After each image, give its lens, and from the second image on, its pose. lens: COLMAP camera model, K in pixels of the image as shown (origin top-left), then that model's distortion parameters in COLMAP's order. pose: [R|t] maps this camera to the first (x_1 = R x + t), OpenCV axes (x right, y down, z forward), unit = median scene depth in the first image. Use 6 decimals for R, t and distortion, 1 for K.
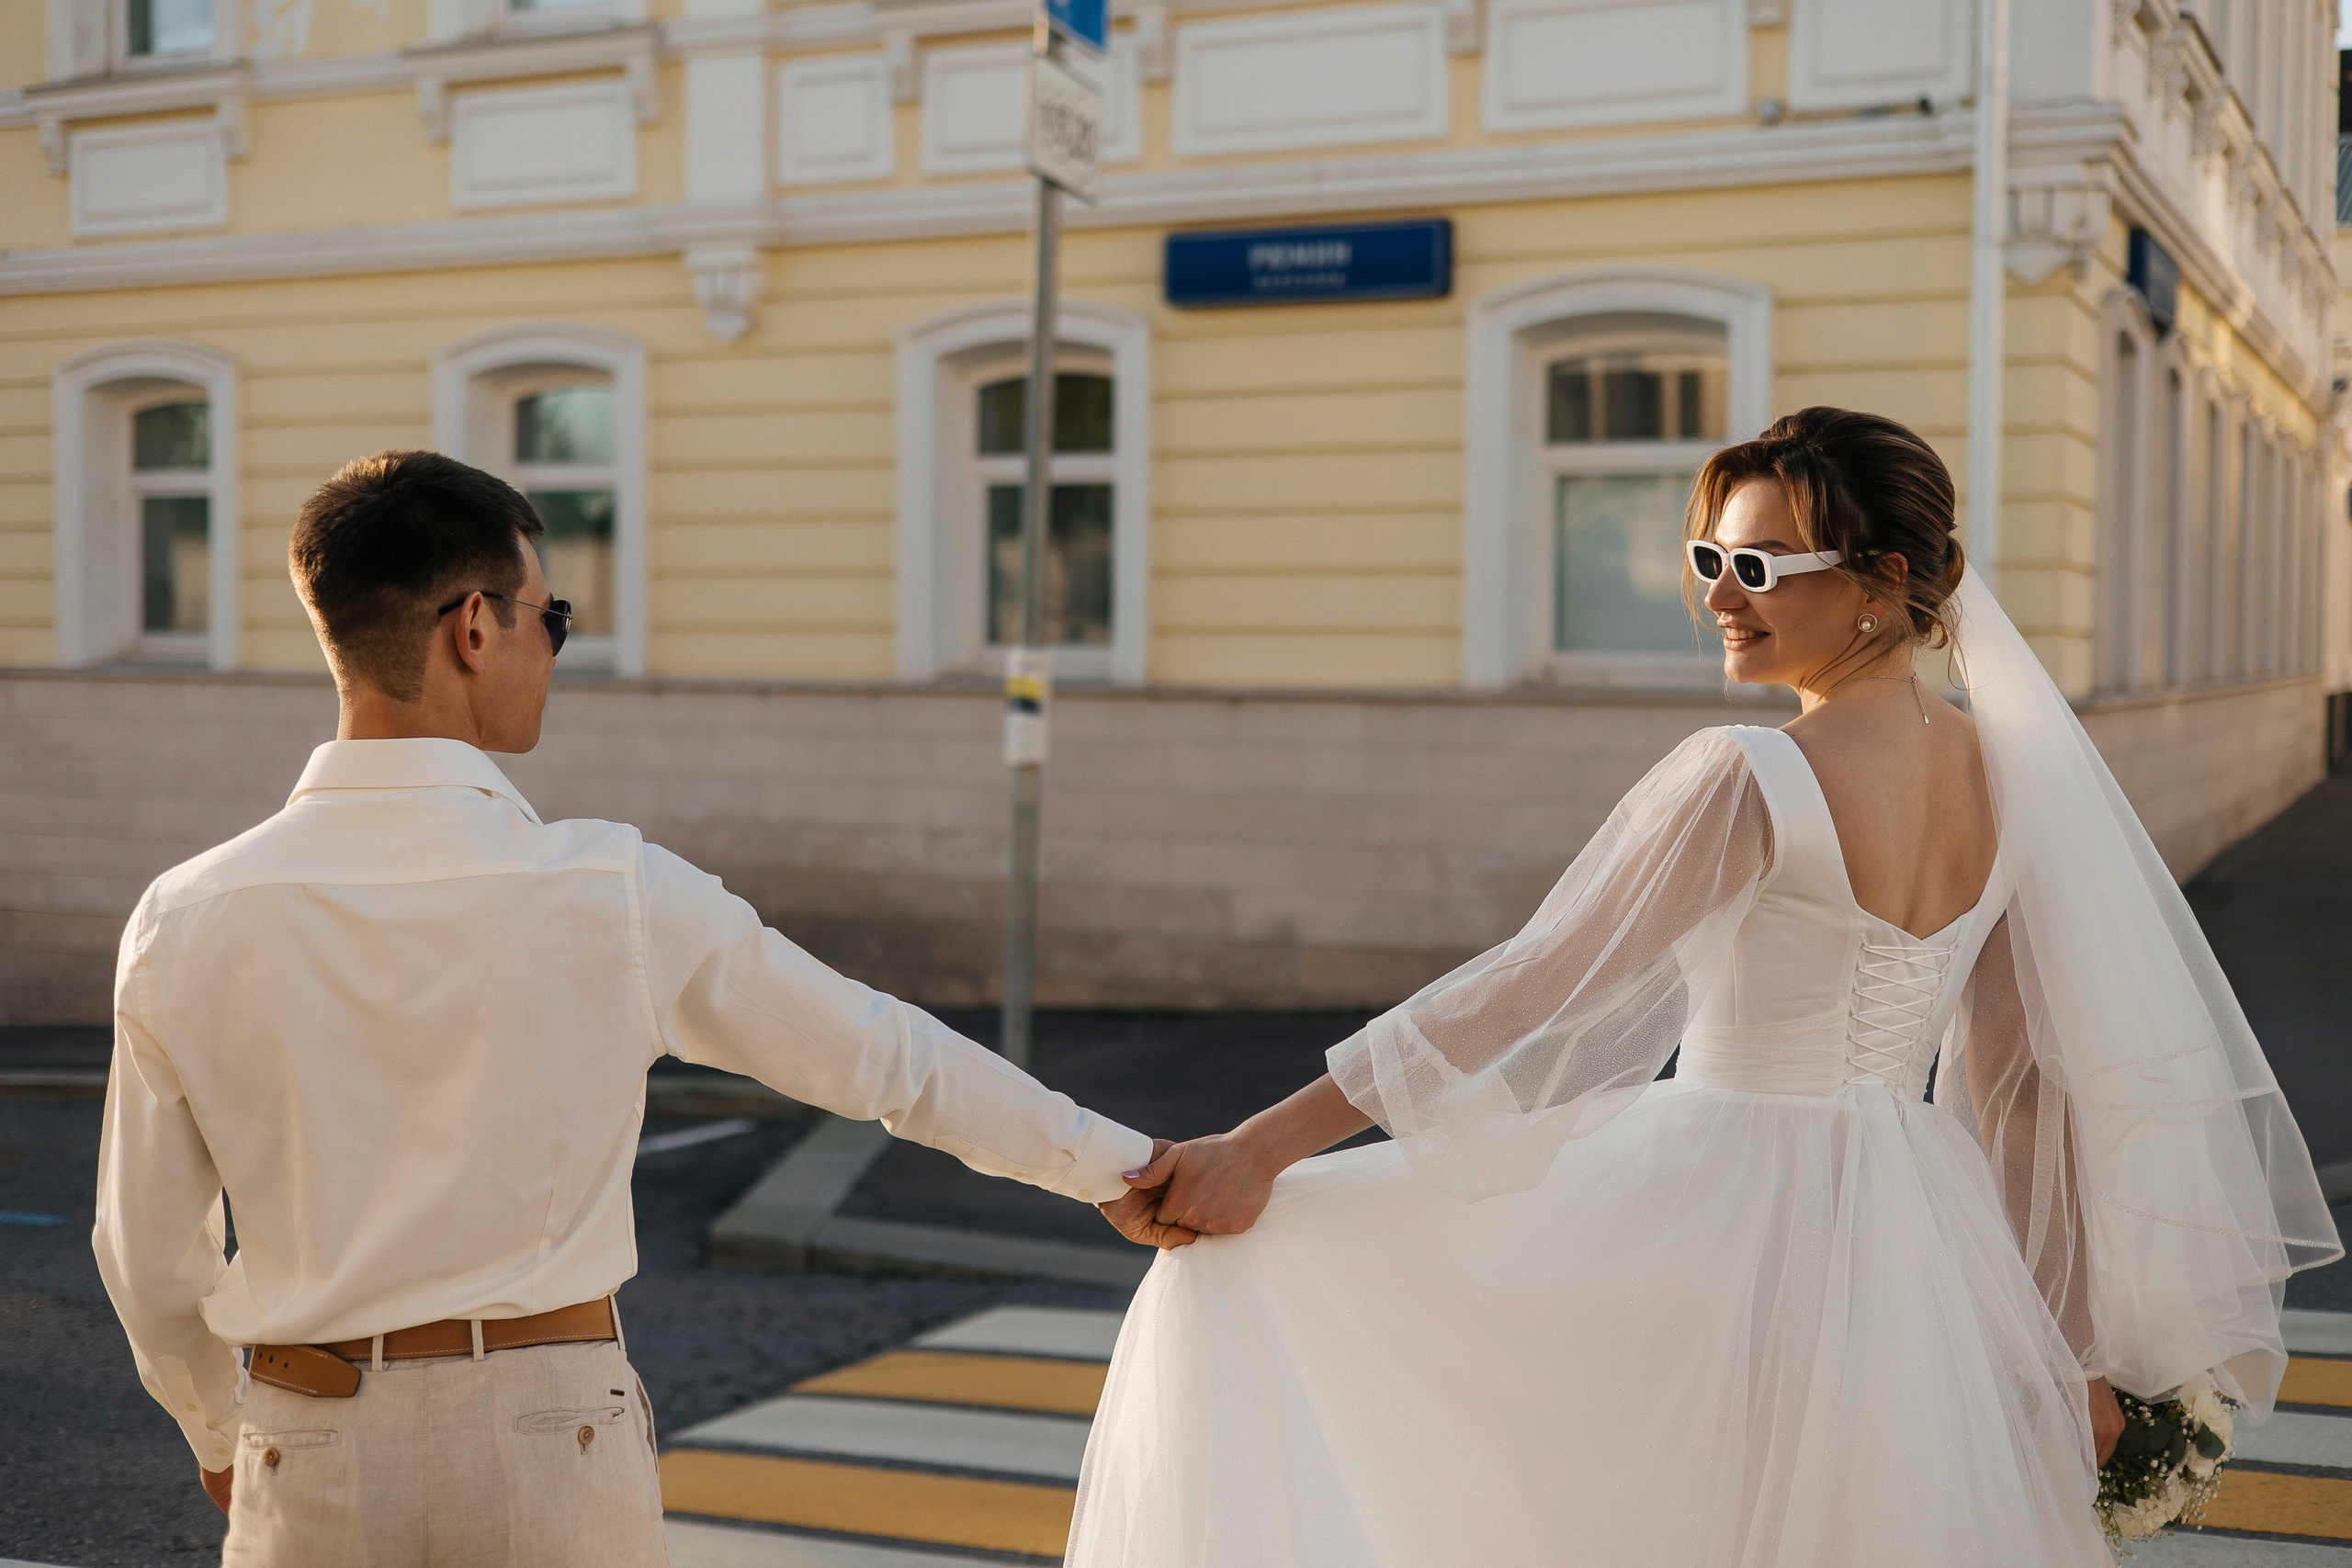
lens RADIAL K [[3300.1, 0, 1205.0], [0, 3300.1, 803.0], [0, 0, 1]] dist [0.004409, 0.103336]
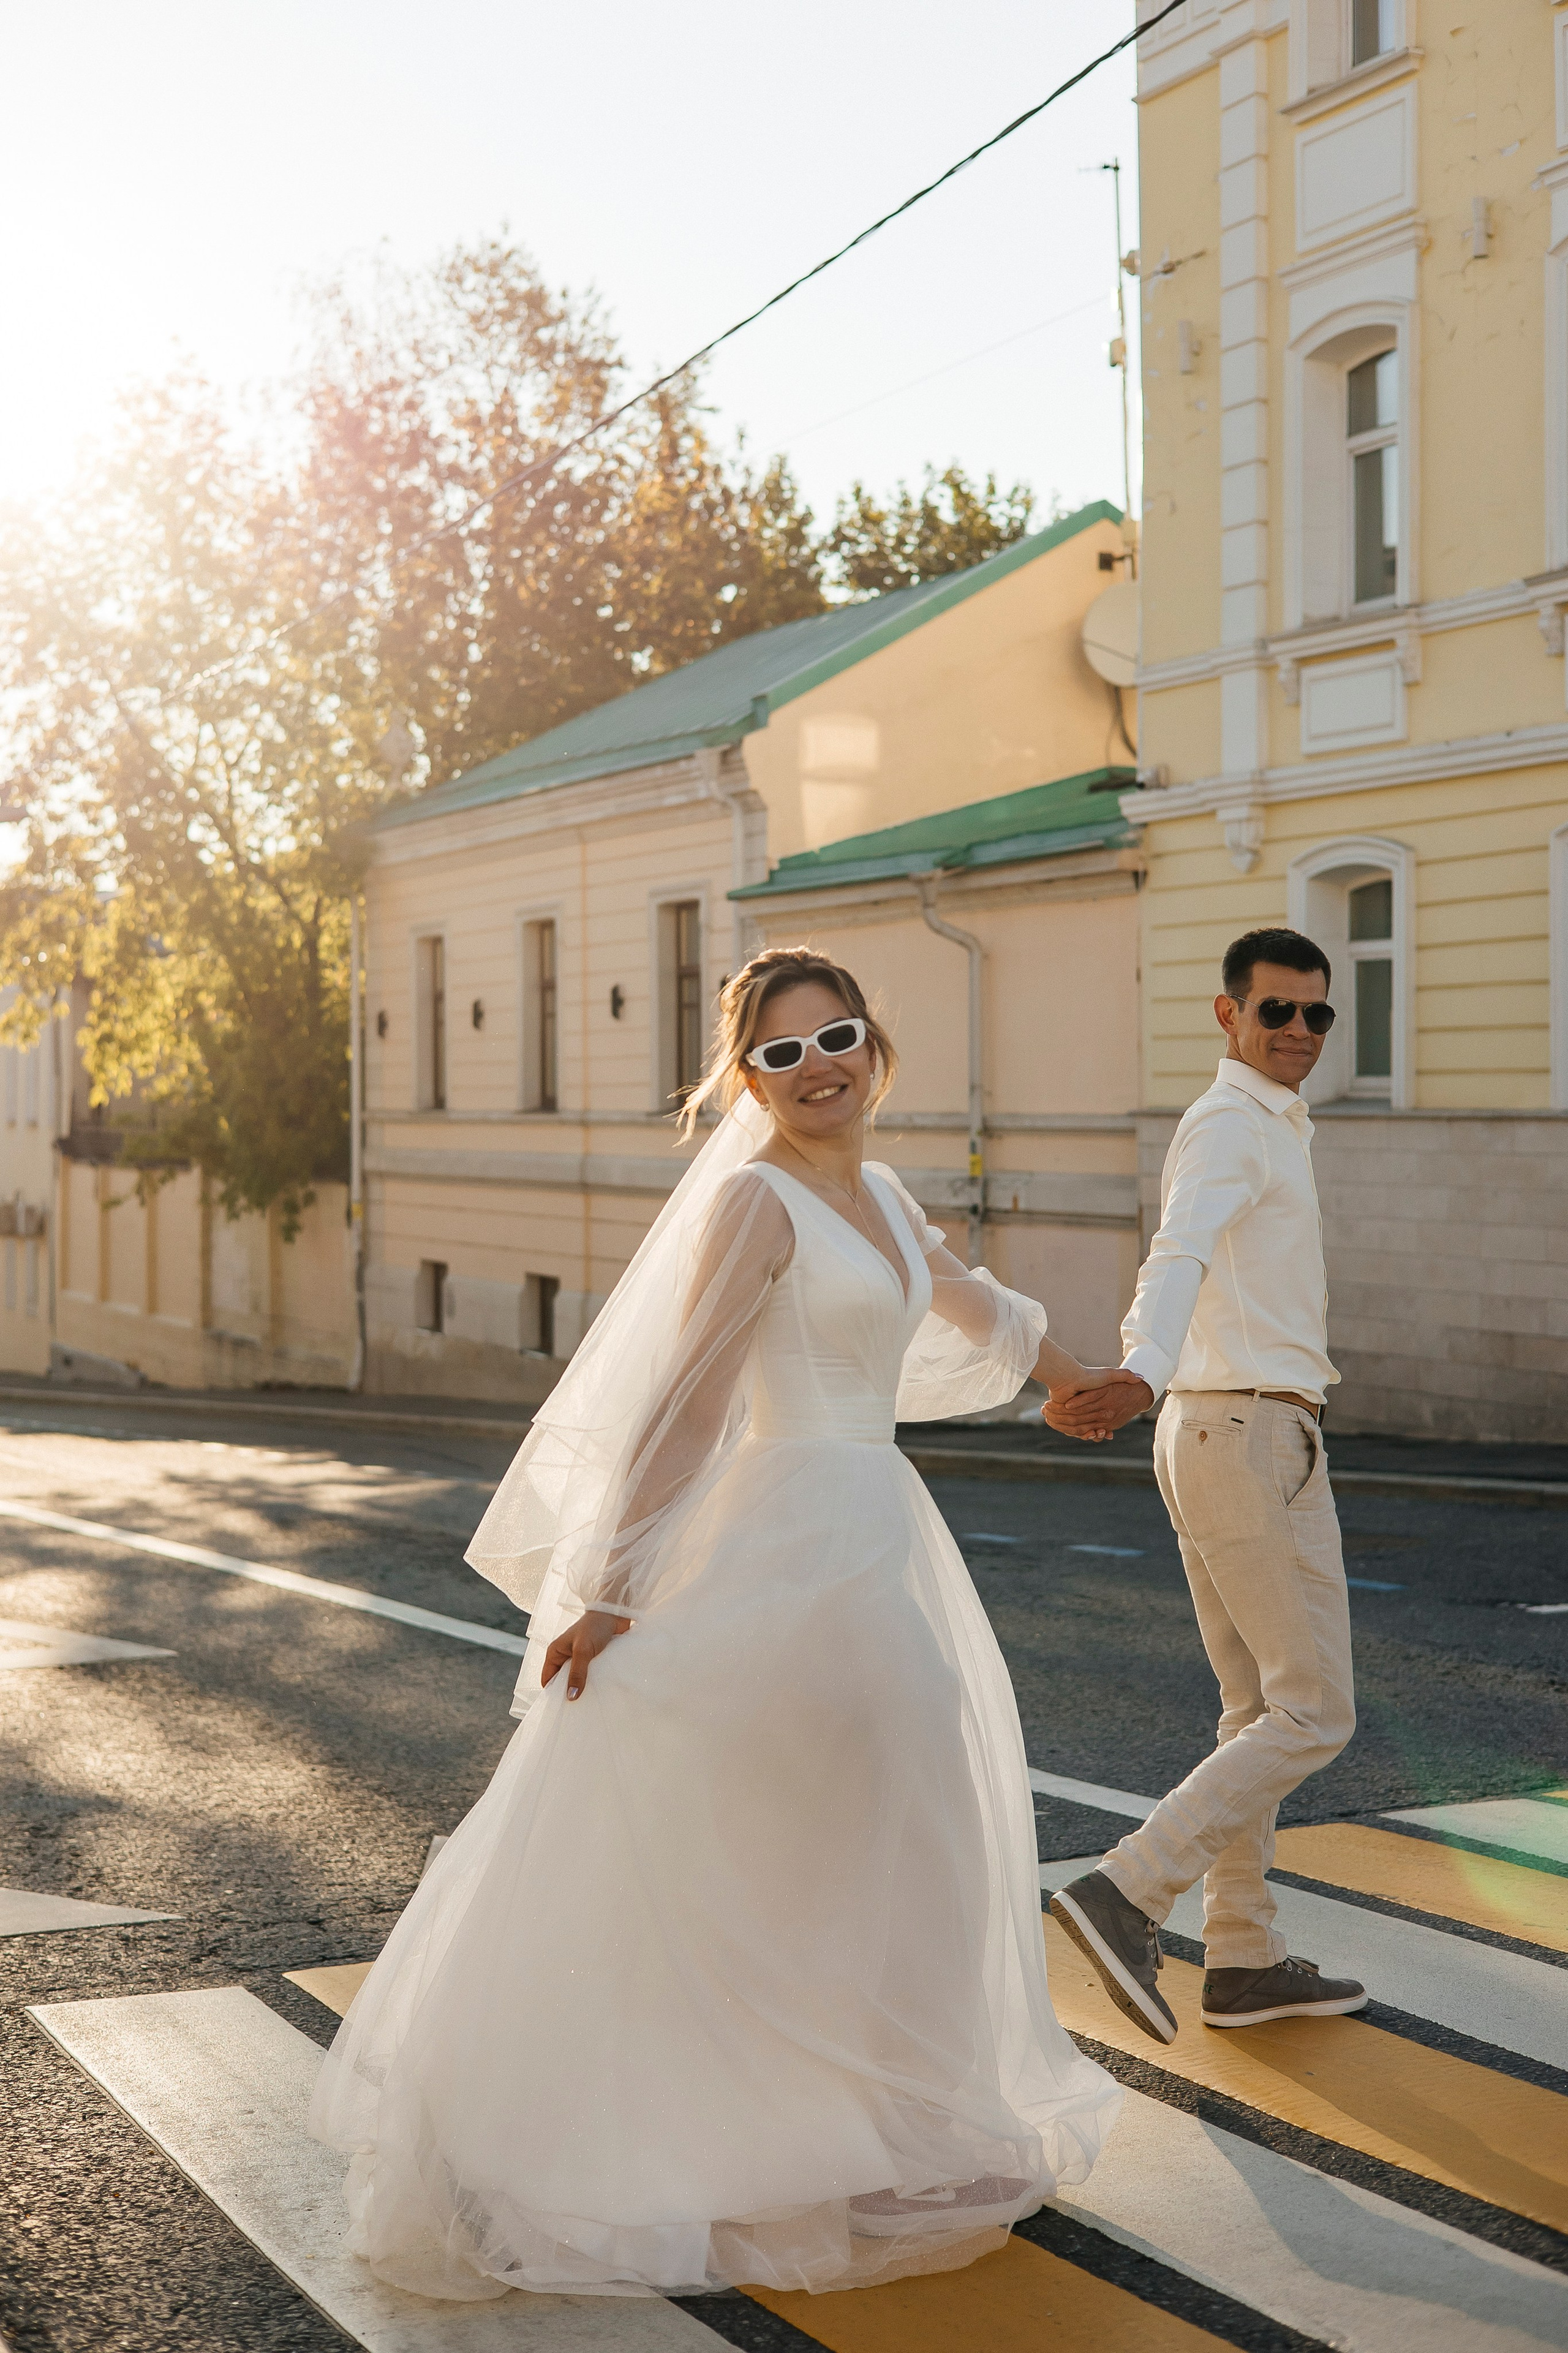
lens RADIAL K [[3301.5, 0, 779.1], [0, 3301.5, 1184.5], [0, 0, 1]] dist [0.004409, 0.103336]
pose [[0.823840, -0.003227, -0.566813, 0.253294], [-0.006754, 0.999857, -0.015508, 0.008967], [0.566782, 0.016604, 0.823701, -0.142646]]
